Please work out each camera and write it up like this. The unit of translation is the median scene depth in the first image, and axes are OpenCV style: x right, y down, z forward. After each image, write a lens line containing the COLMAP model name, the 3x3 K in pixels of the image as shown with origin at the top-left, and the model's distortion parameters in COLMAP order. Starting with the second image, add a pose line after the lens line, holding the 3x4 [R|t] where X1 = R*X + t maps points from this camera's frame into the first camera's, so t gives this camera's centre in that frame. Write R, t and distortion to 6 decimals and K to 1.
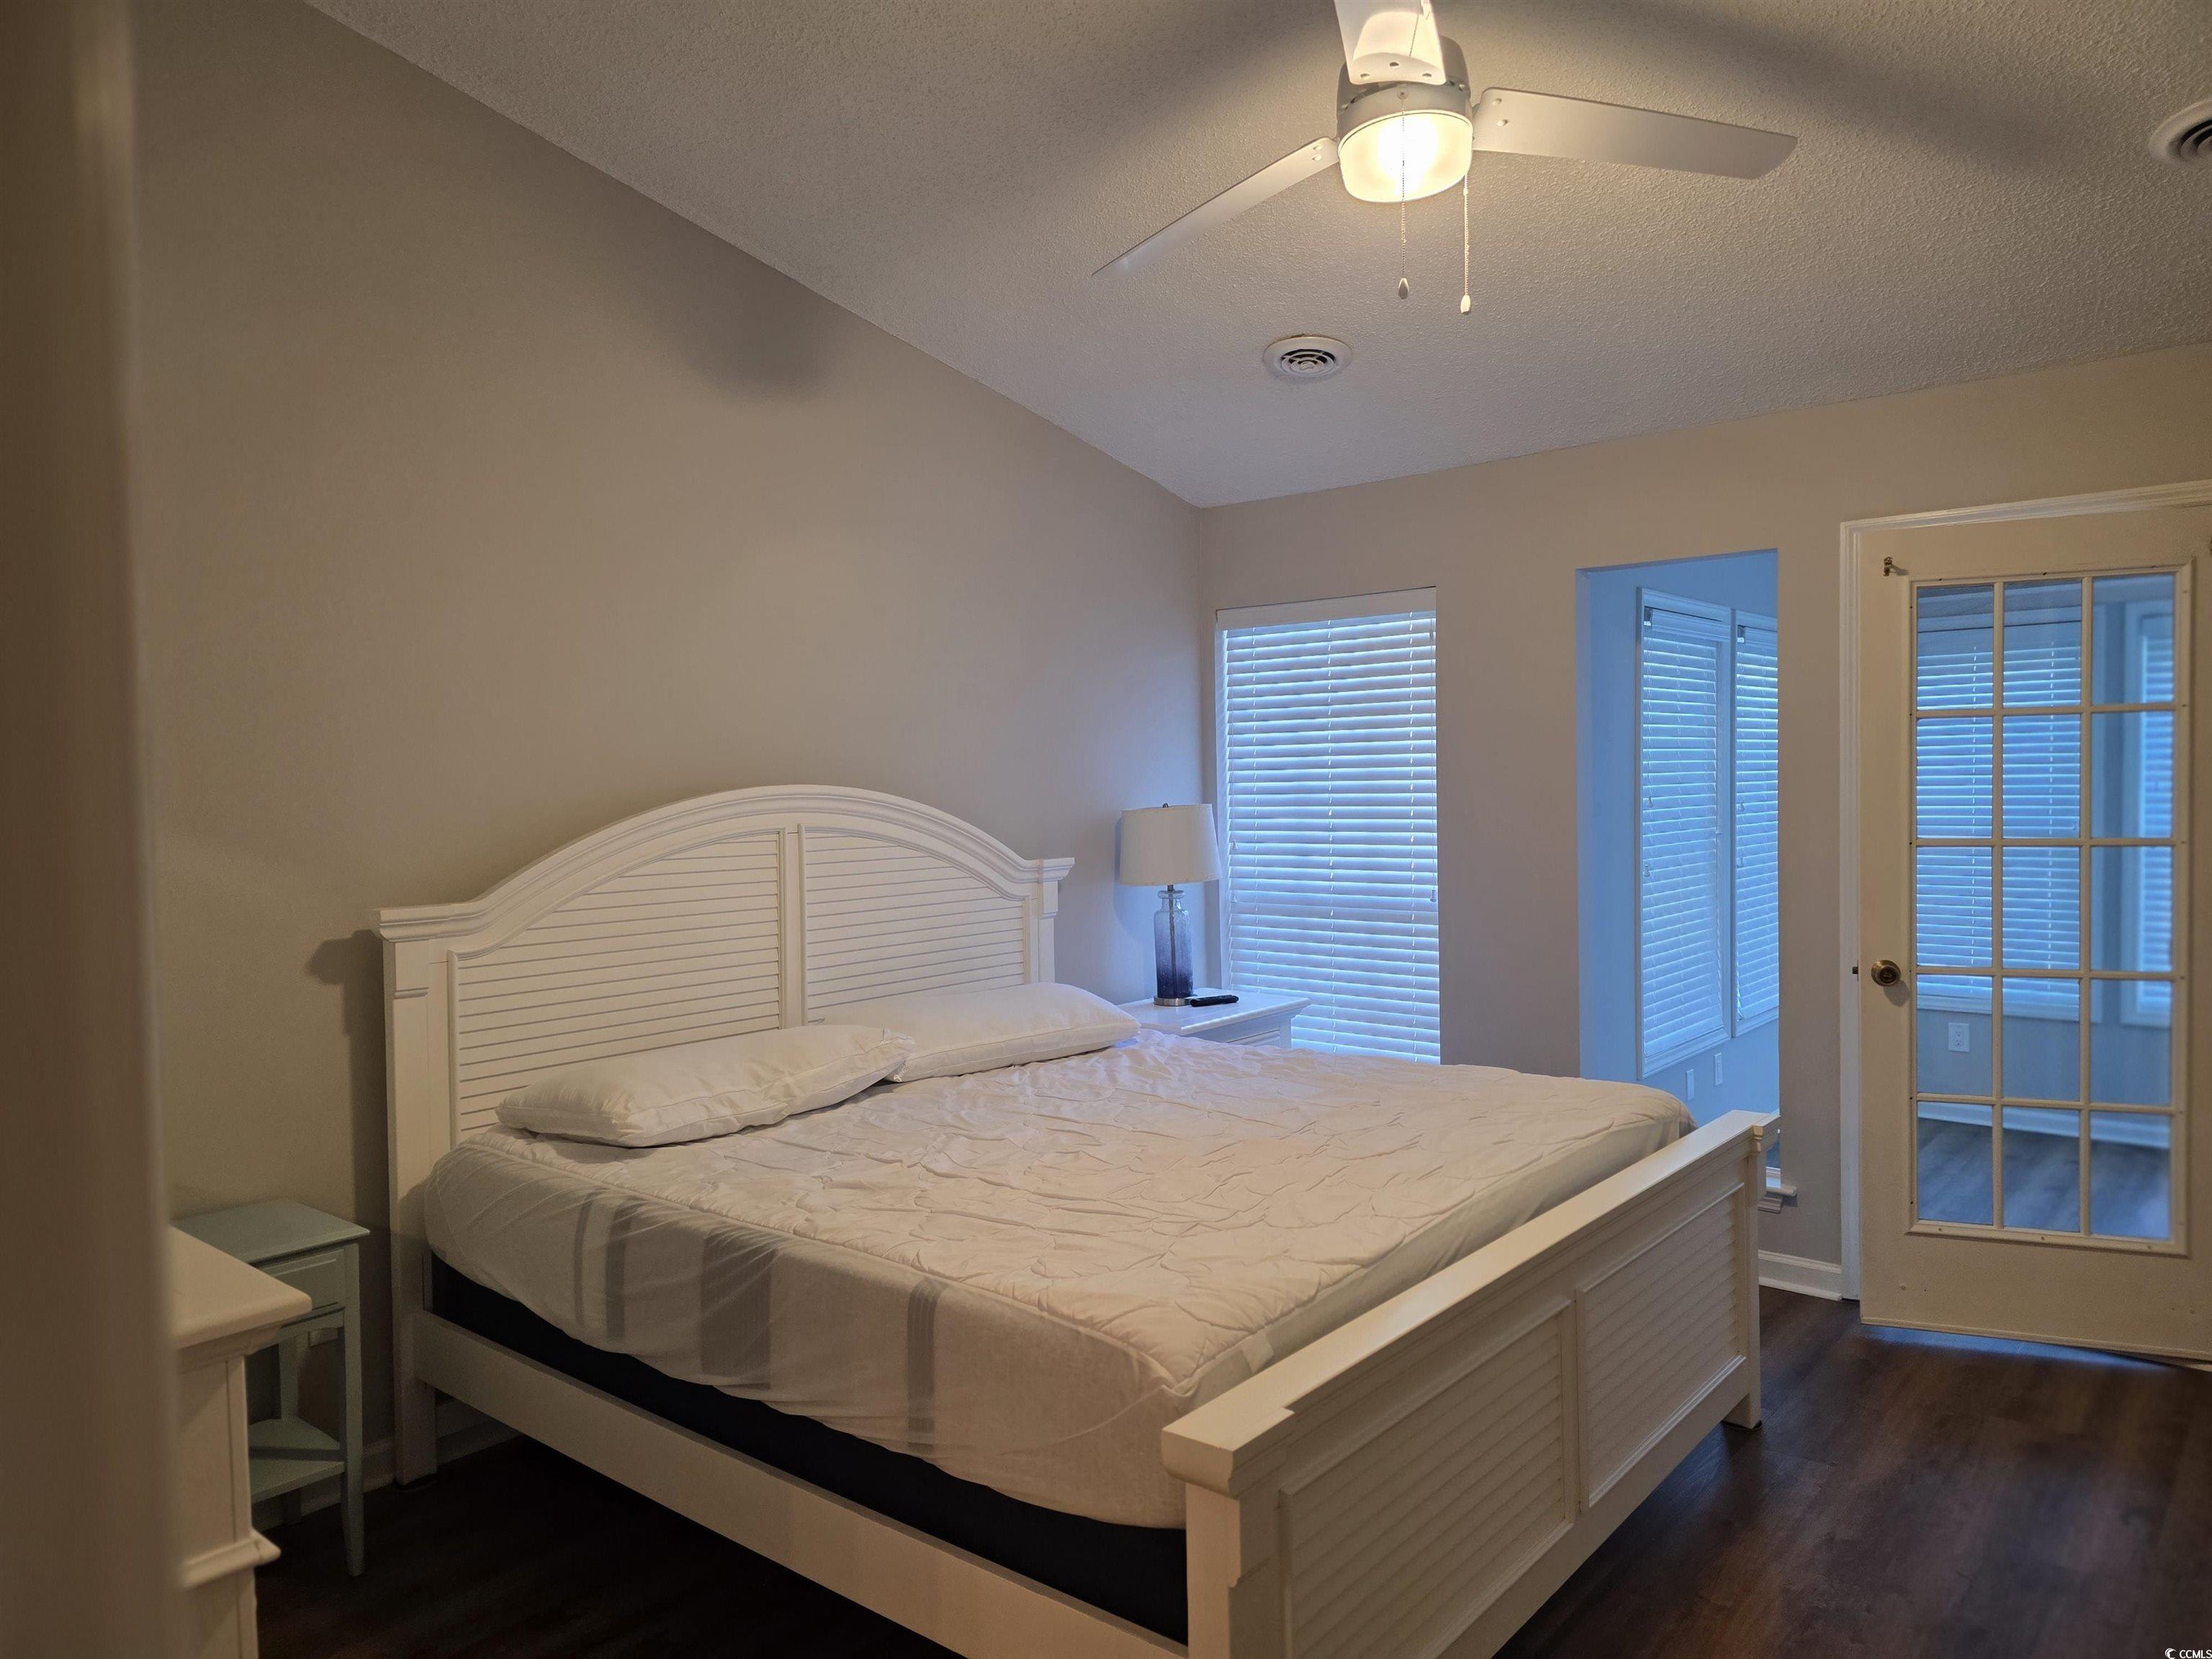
lens RADIAL K [[1493.9, 0, 1106.5], [0, 1493.9, 835.6], [0, 0, 1]] dist [0.081606, -0.080031]
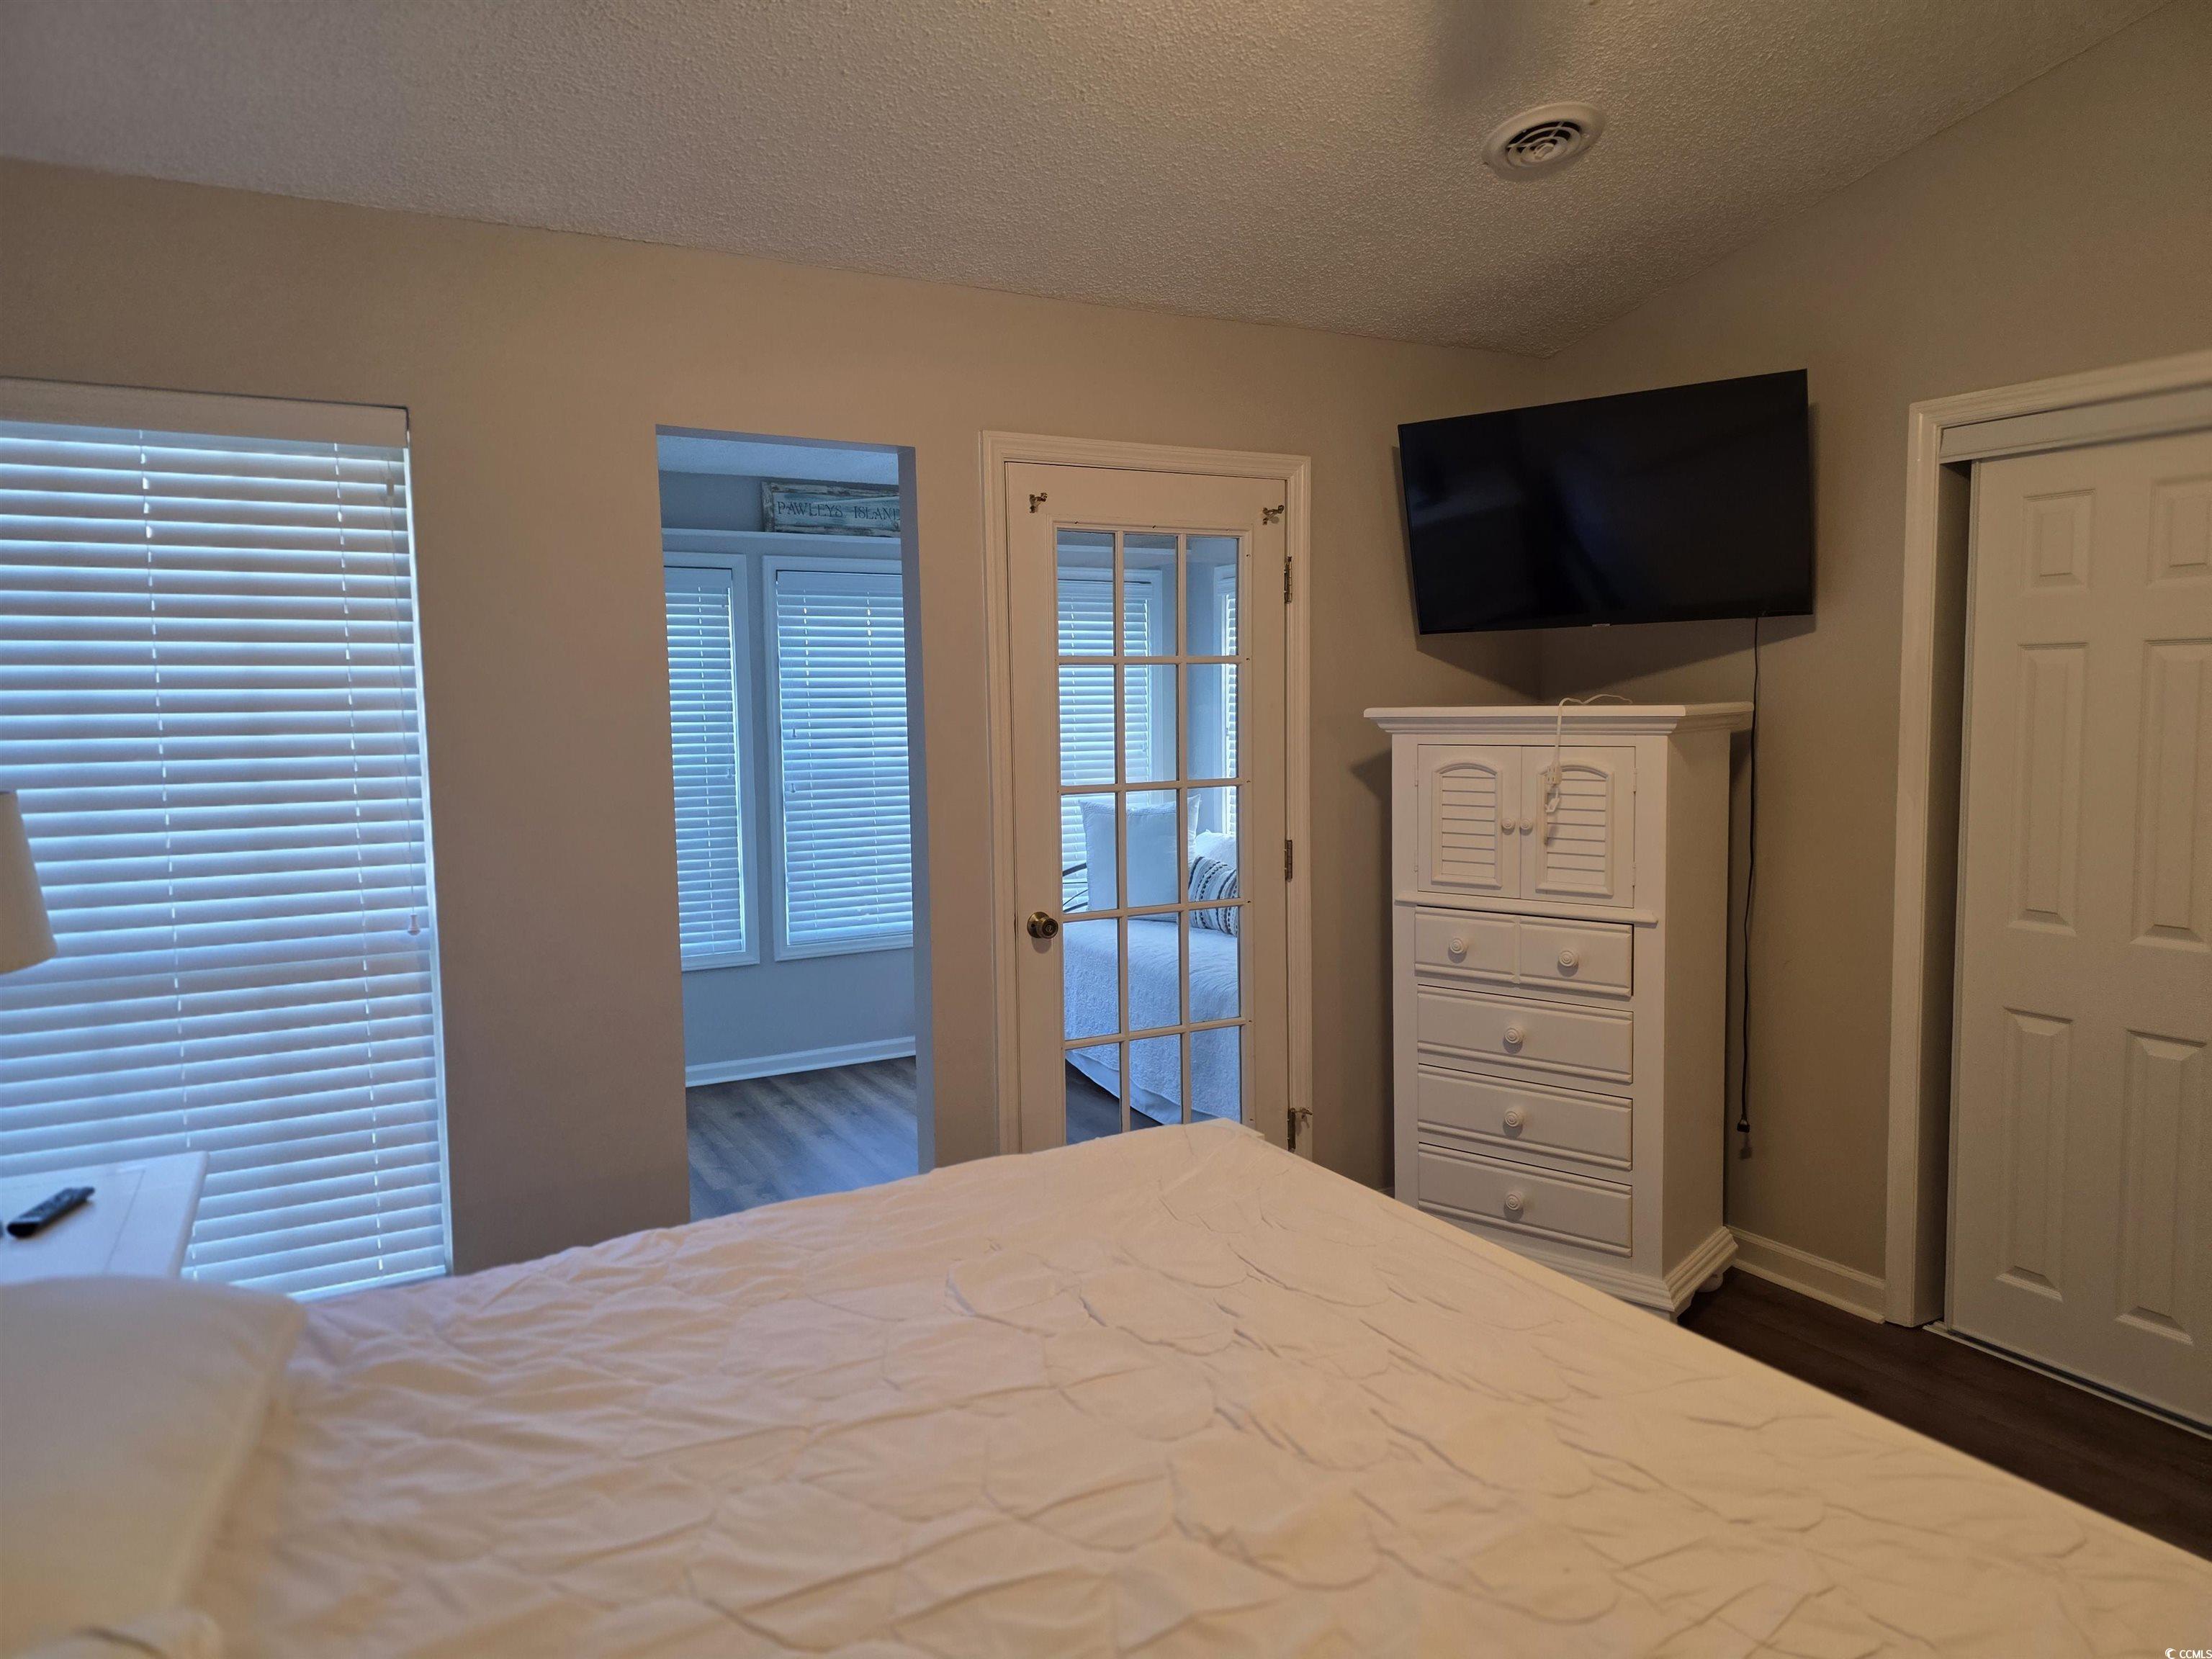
lens RADIAL K [[1512.6, 0, 1106.0], [0, 1512.6, 829.5], [0, 0, 1]] dist [-0.000813, -0.087879]
pose [[0.145908, -0.073203, 0.986586, -0.423325], [0.047612, 0.996623, 0.066906, -0.031881], [-0.988152, 0.037212, 0.148901, 0.796351]]
